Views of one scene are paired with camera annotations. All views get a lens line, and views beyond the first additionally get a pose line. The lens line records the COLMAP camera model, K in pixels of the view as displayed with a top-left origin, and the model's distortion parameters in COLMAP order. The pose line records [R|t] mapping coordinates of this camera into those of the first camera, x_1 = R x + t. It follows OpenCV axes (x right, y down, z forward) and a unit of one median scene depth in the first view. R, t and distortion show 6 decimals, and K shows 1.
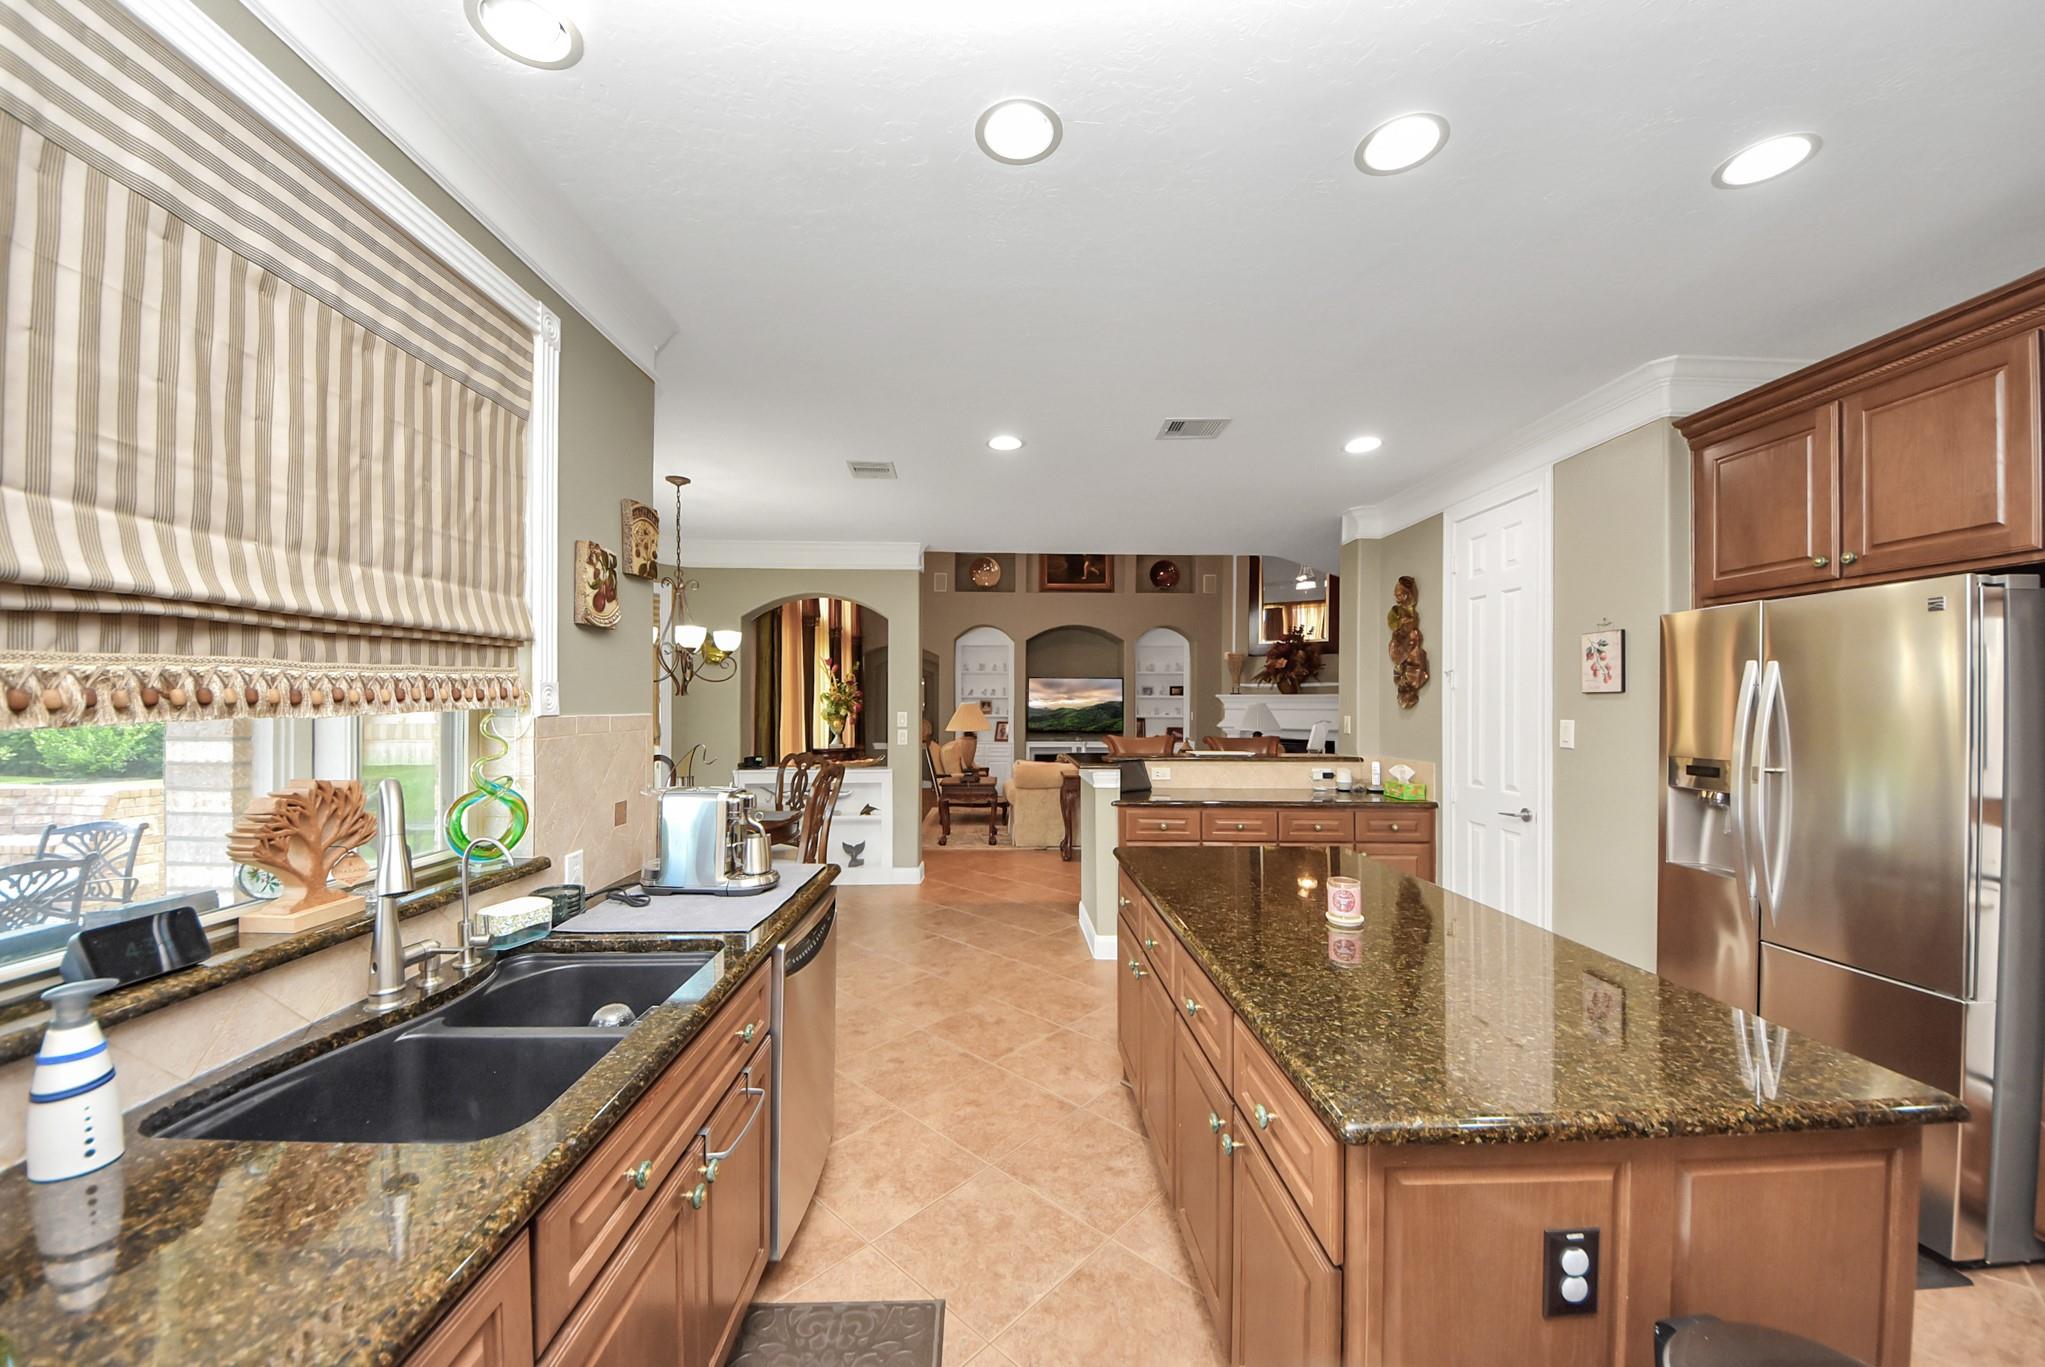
lens RADIAL K [[751.9, 0, 1014.4], [0, 751.9, 709.9], [0, 0, 1]] dist [-0.009182, -0.000607]
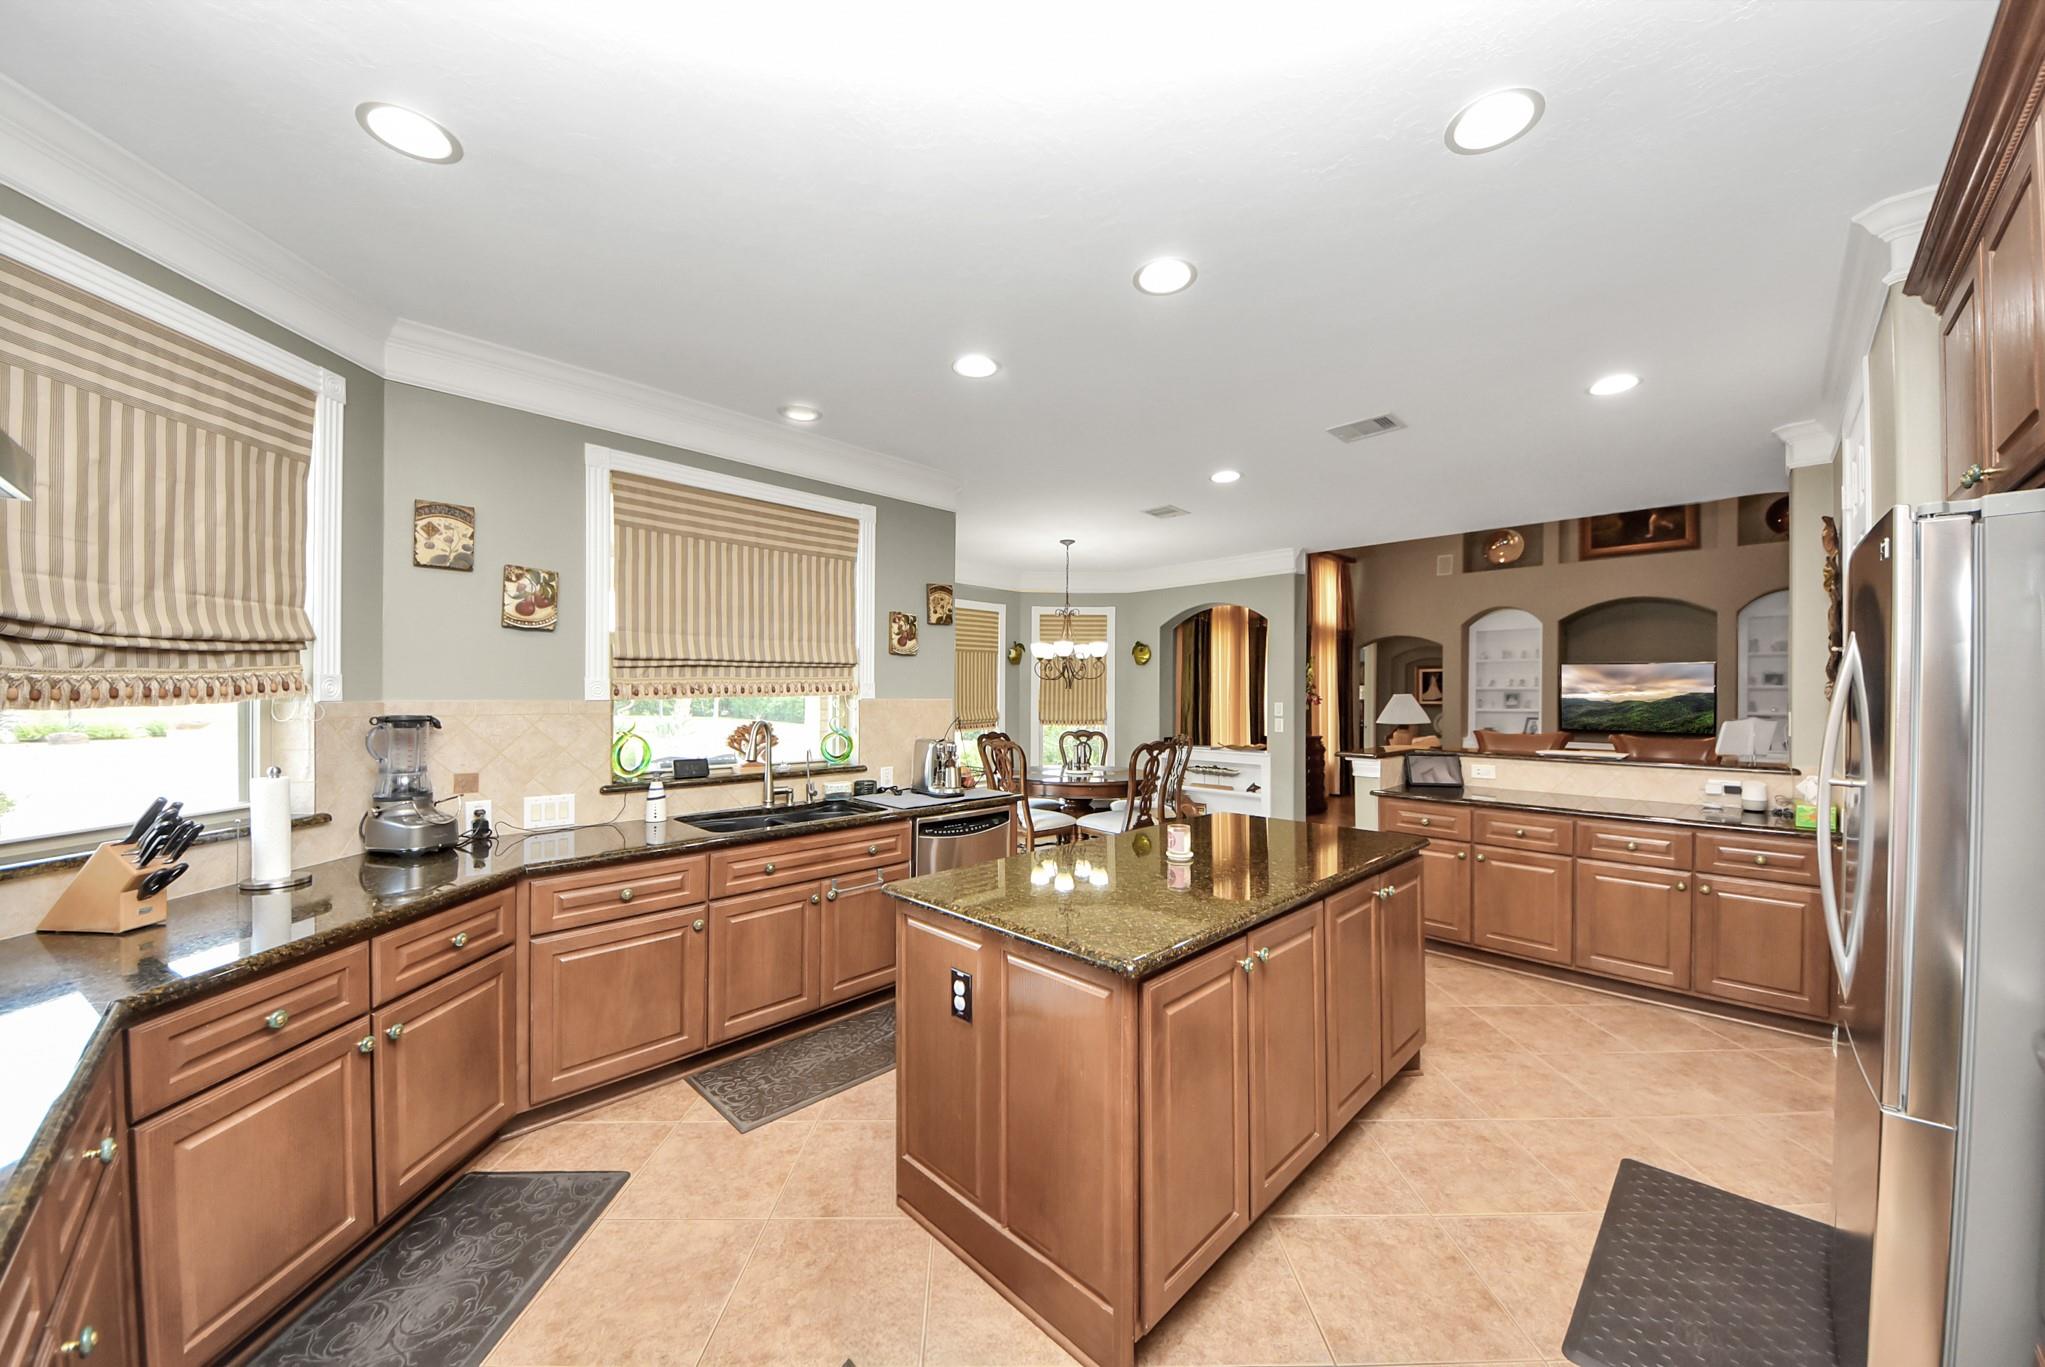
lens RADIAL K [[751.9, 0, 1021.6], [0, 751.9, 692.2], [0, 0, 1]] dist [-0.009182, -0.000607]
pose [[0.671121, -0.001589, -0.741346, 0.601419], [-0.008691, 0.999912, -0.010011, 0.003301], [0.741297, 0.013162, 0.671048, -0.043541]]
